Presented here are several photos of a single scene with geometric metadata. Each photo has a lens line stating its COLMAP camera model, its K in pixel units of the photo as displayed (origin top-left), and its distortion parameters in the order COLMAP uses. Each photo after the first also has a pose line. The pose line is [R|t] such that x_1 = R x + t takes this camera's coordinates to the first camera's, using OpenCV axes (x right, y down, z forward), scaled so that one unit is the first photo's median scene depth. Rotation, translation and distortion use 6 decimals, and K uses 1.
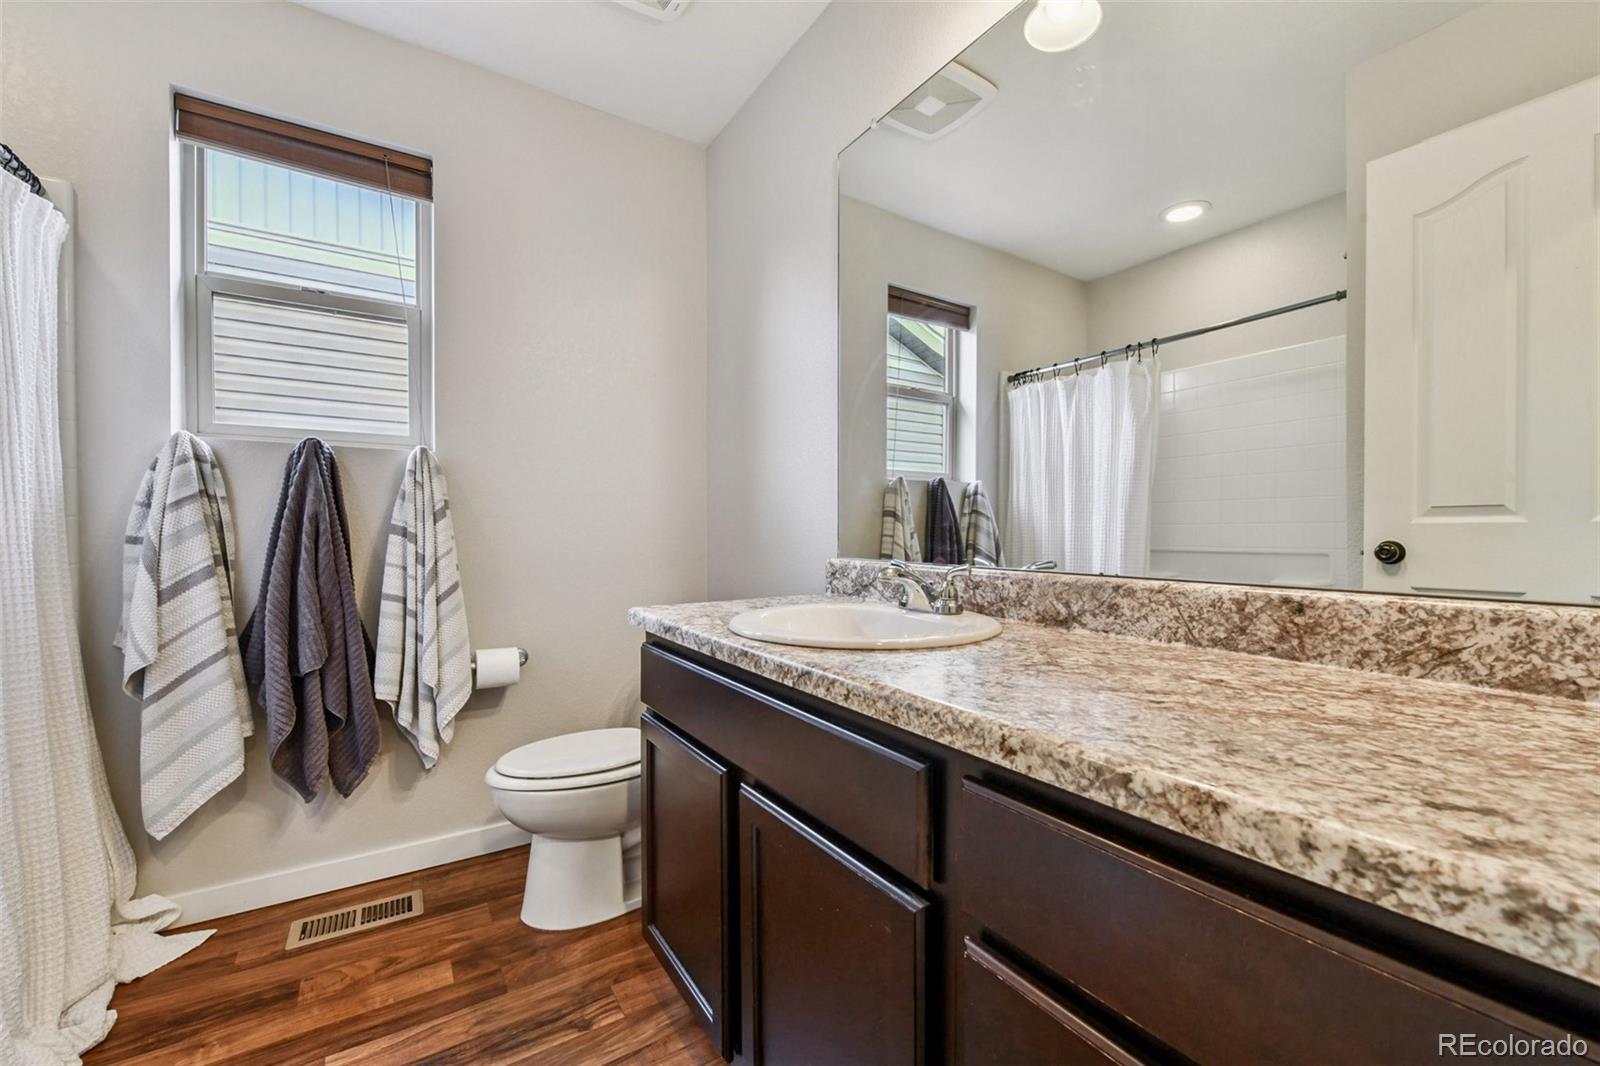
lens RADIAL K [[642.1, 0, 812.4], [0, 642.1, 535.4], [0, 0, 1]] dist [0.000955, -0.004298]
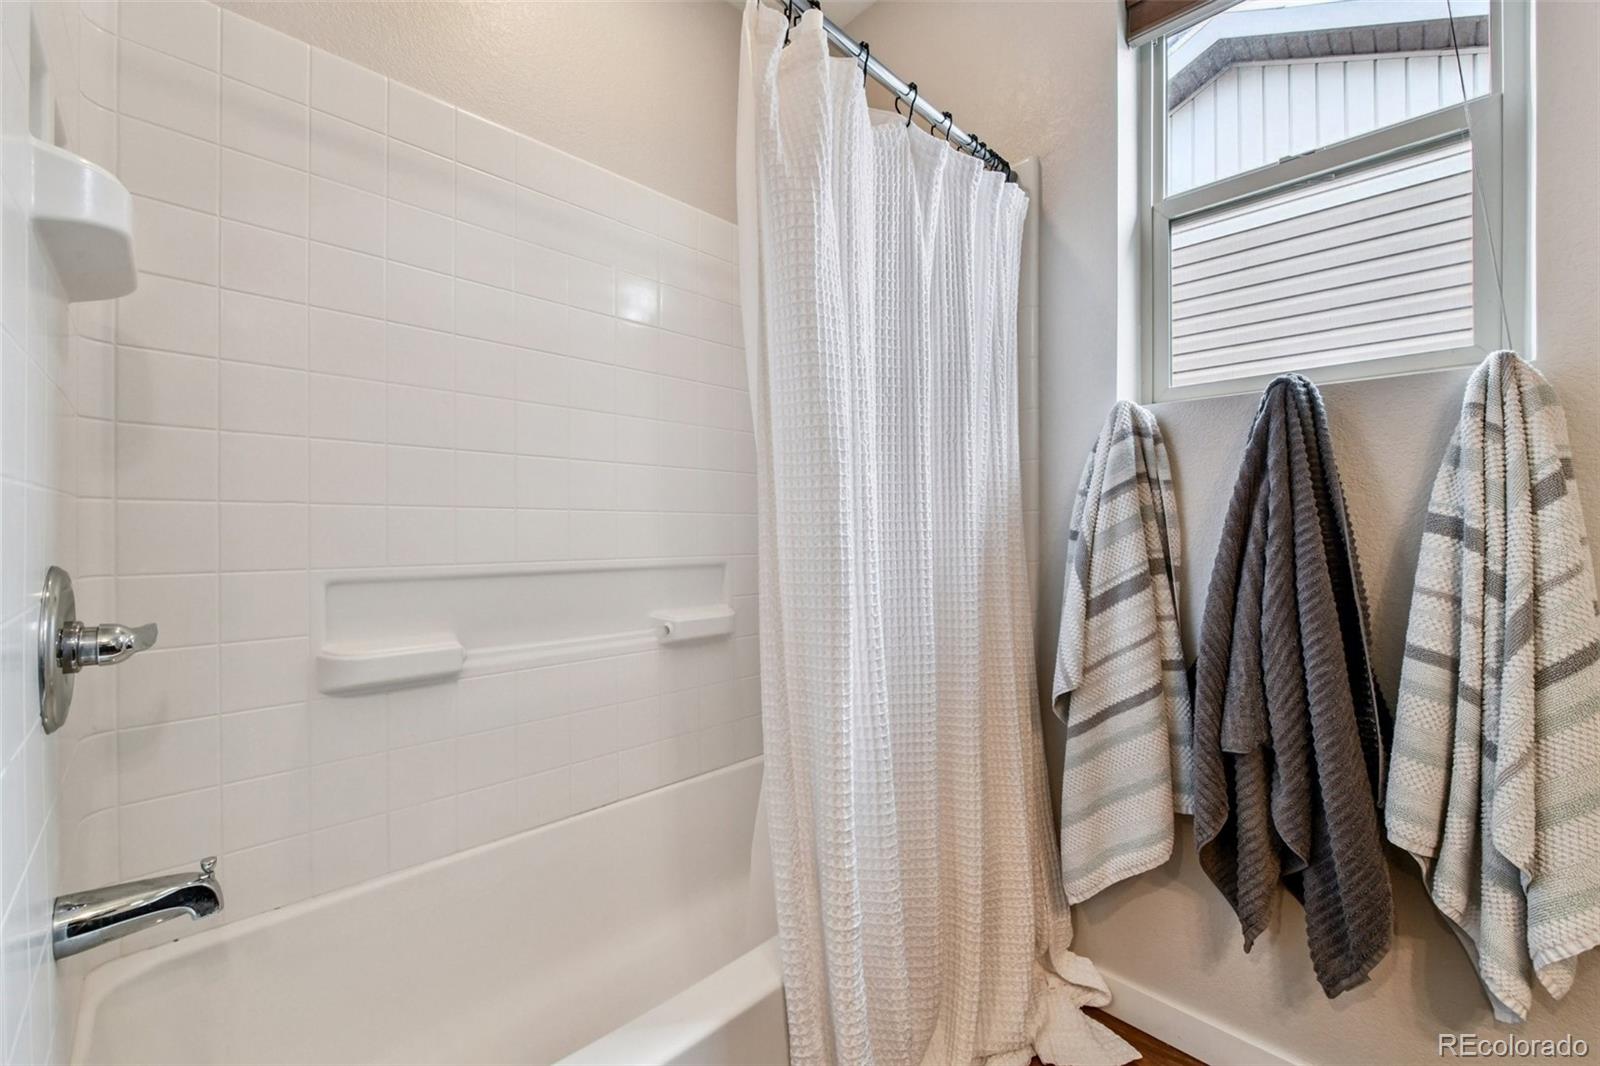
lens RADIAL K [[642.1, 0, 812.4], [0, 642.1, 535.4], [0, 0, 1]] dist [0.000955, -0.004298]
pose [[0.194983, 0.011156, -0.980743, -0.266407], [-0.010099, 0.999905, 0.009366, 0.000626], [0.980755, 0.008078, 0.195077, 0.447489]]
